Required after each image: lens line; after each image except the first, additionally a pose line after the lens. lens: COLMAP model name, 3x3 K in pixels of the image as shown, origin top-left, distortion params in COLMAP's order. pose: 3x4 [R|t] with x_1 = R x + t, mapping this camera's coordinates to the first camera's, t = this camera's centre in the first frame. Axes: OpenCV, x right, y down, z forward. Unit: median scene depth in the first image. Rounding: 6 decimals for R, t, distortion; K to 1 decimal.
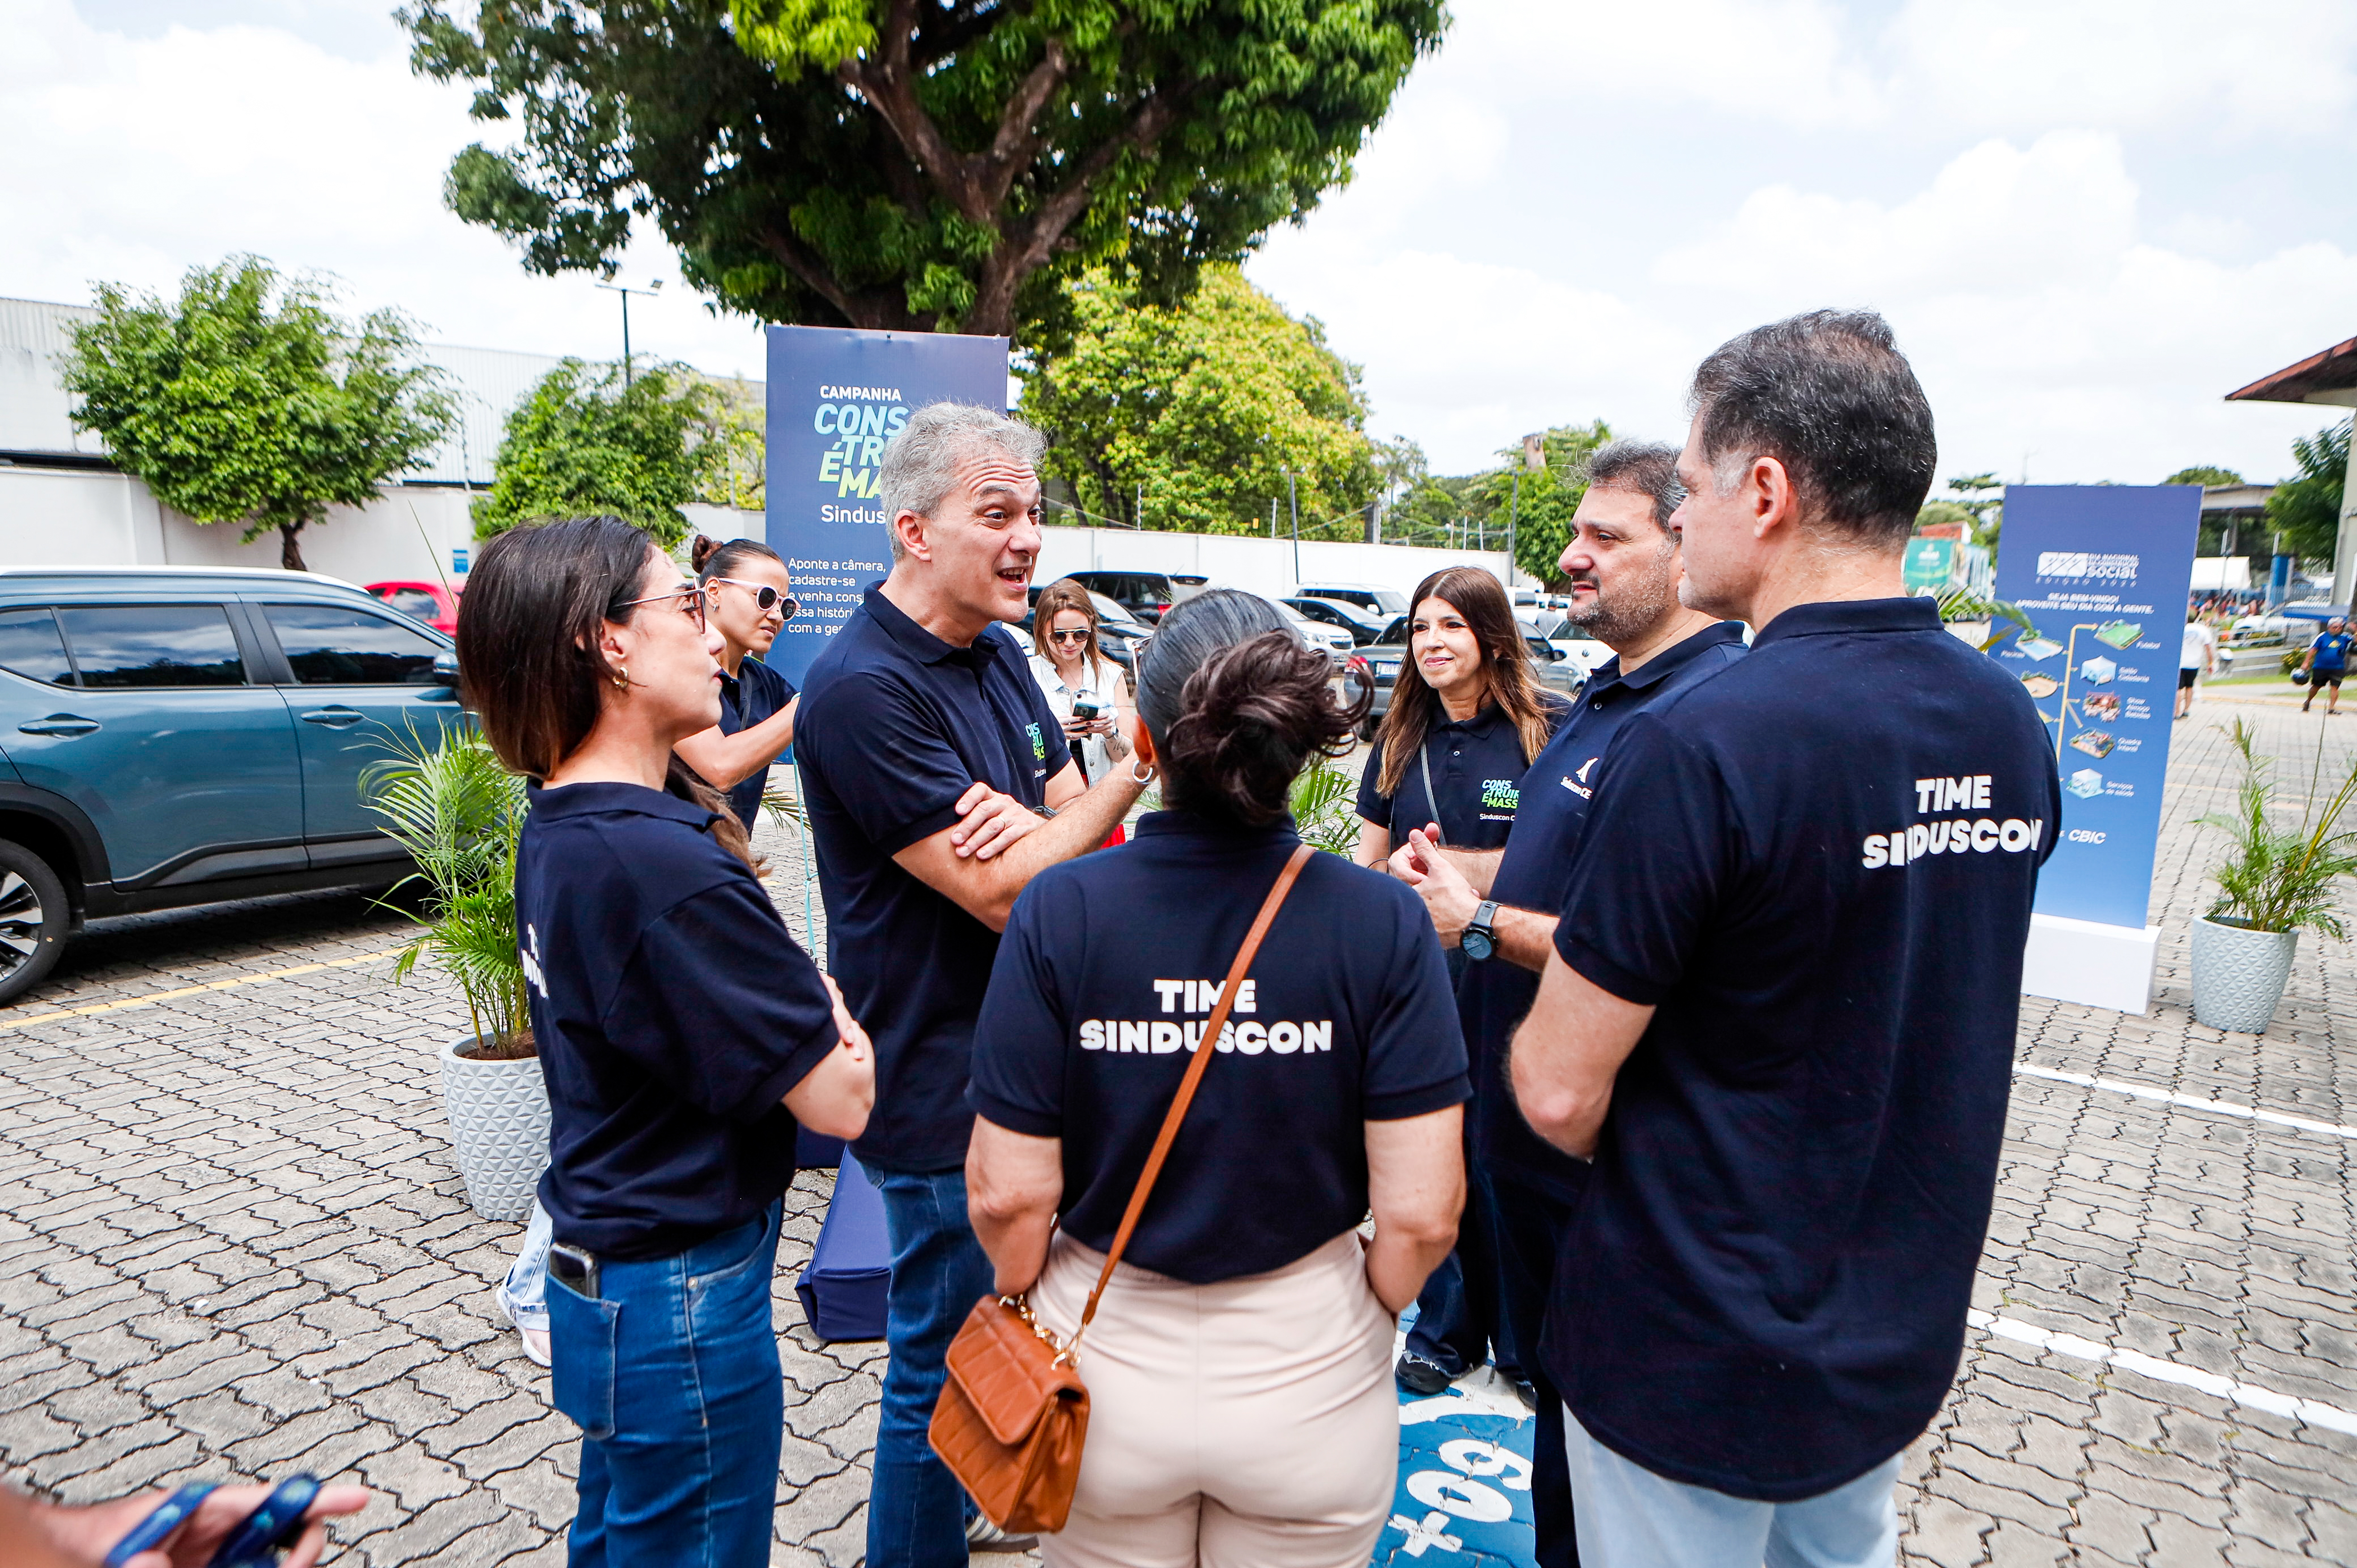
lens RADIAL K [[1588.9, 0, 1178.5], [0, 1588.9, 784.0], [0, 0, 1]] dist [0.000143, 0.003350]
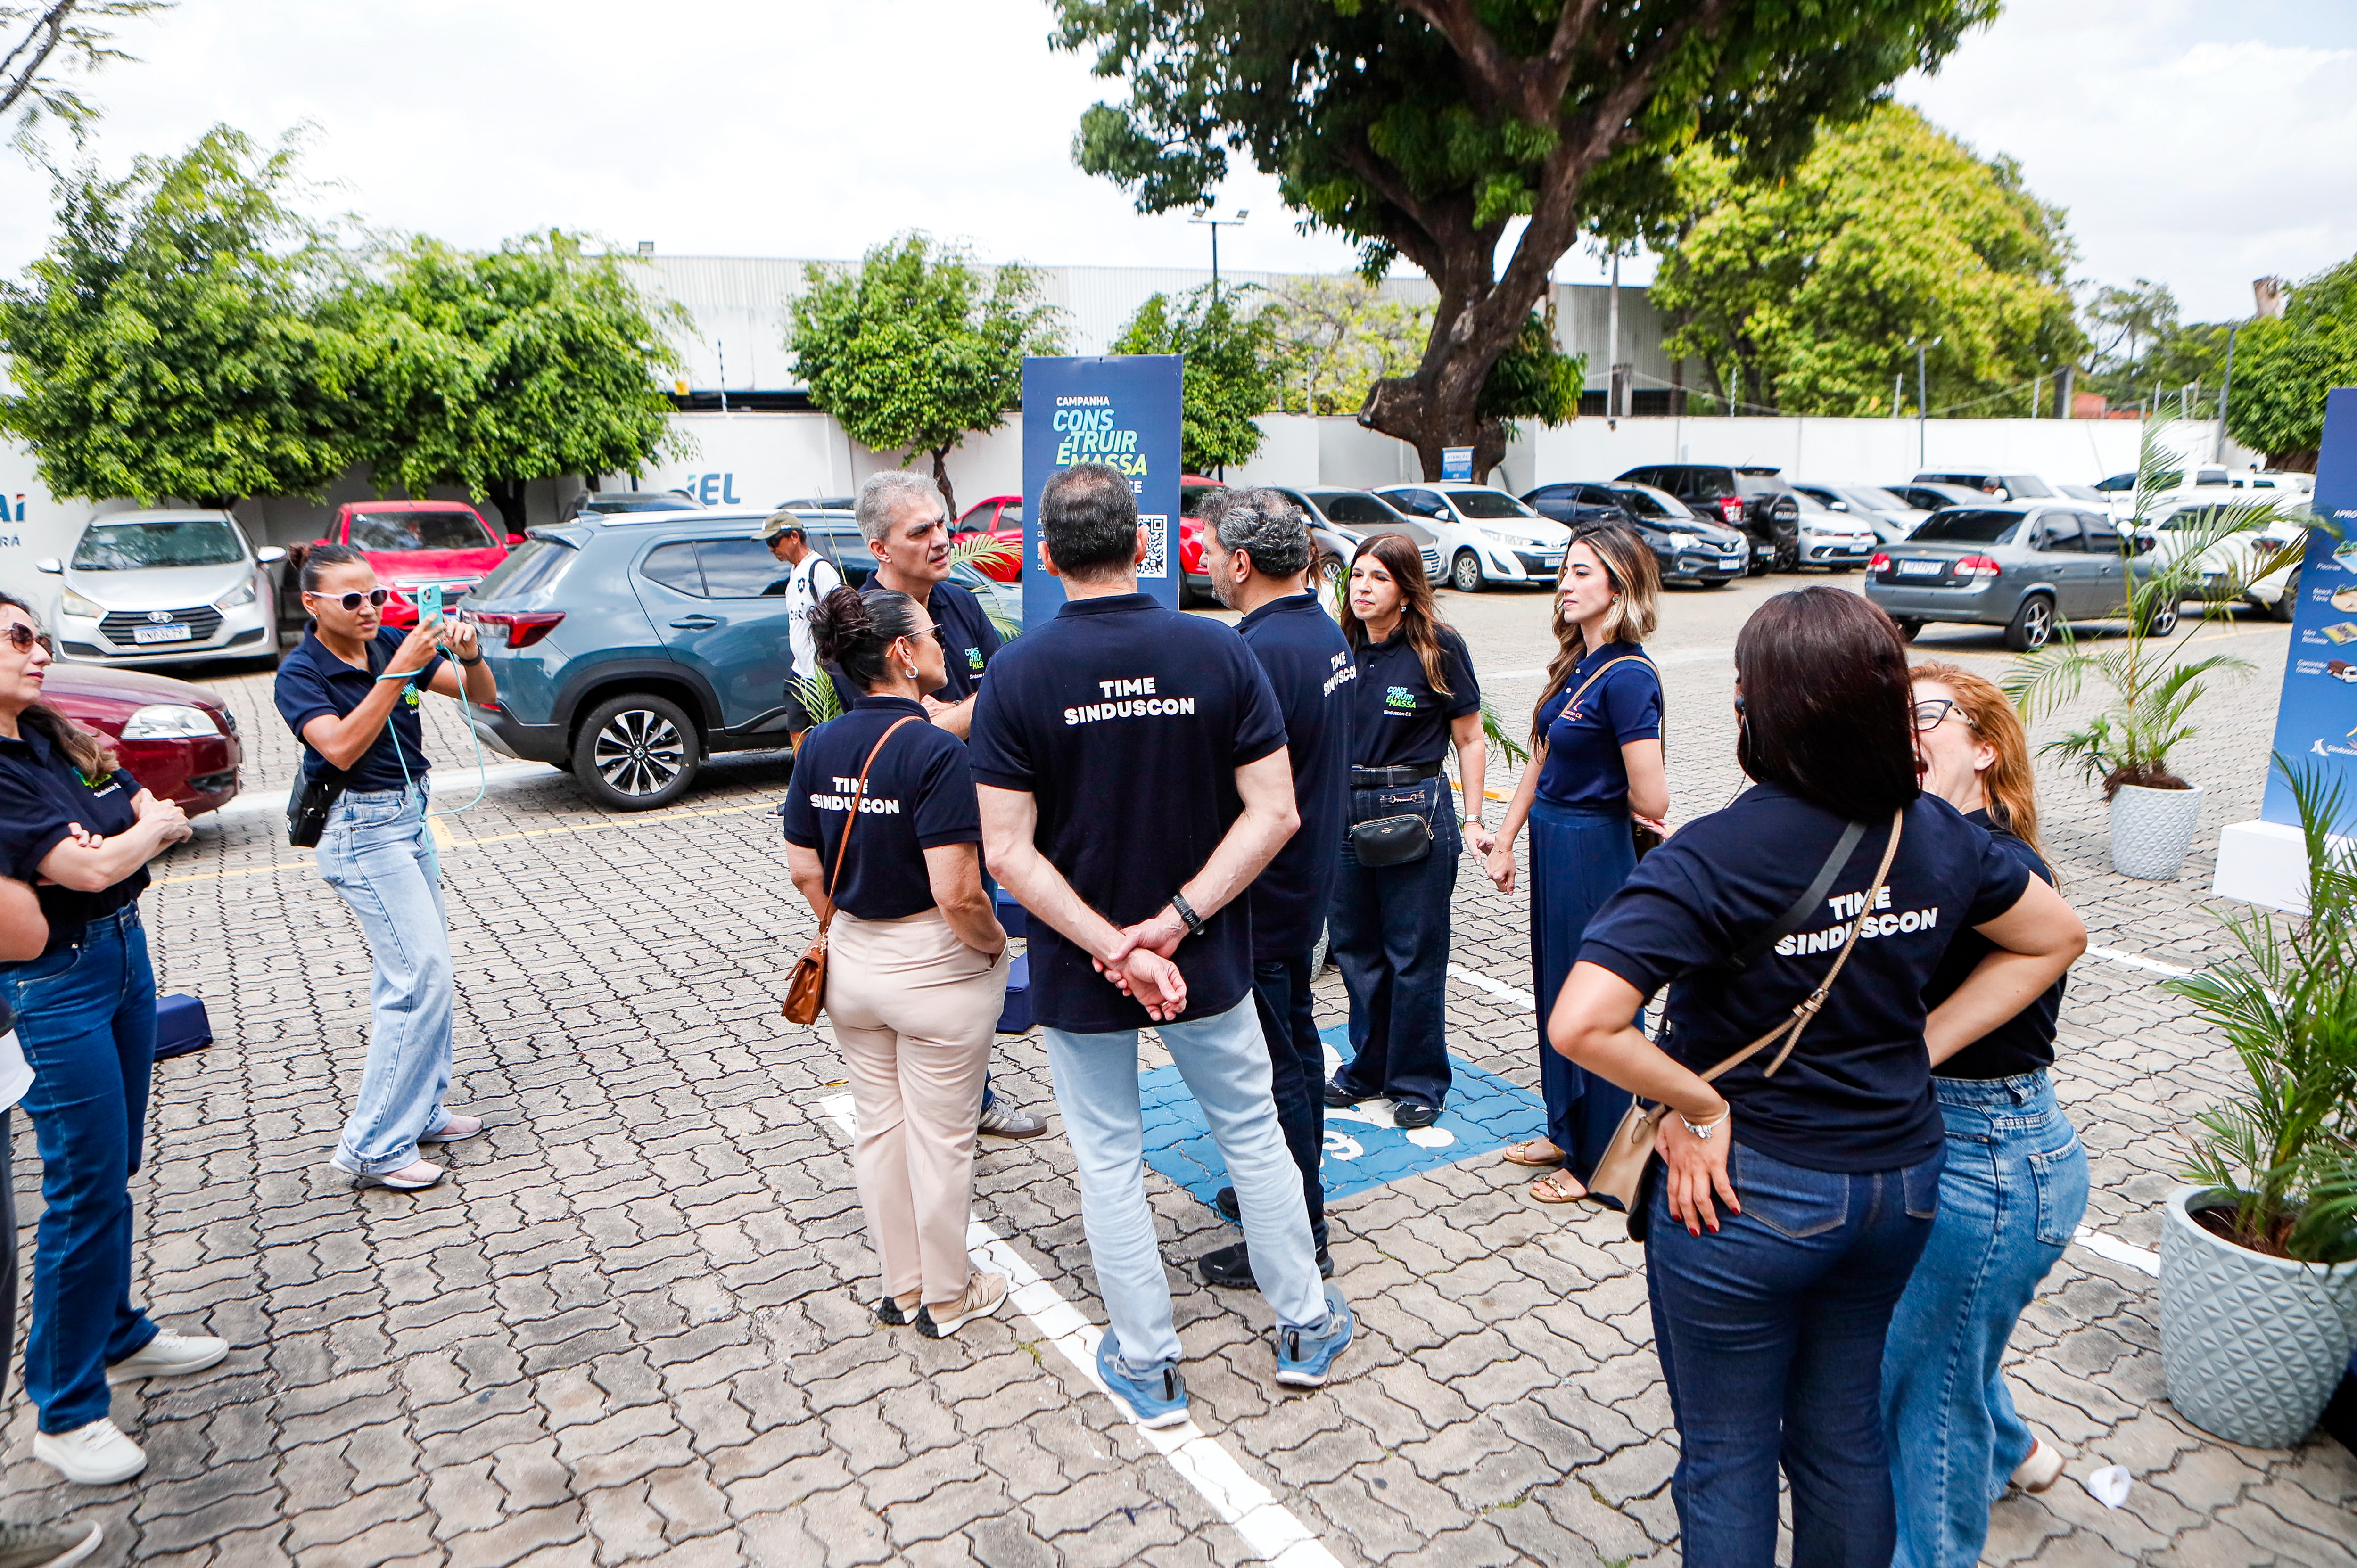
lens RADIAL K [[1588.9, 0, 1178.5], [0, 1588.9, 784.0], [0, 0, 1]] dist [0.000143, 0.003350]
pose [[0.918077, 0.053038, -0.392838, 0.084567], [-0.024913, 0.996769, 0.076354, -0.002914], [0.395619, -0.060312, 0.916432, -0.053339]]
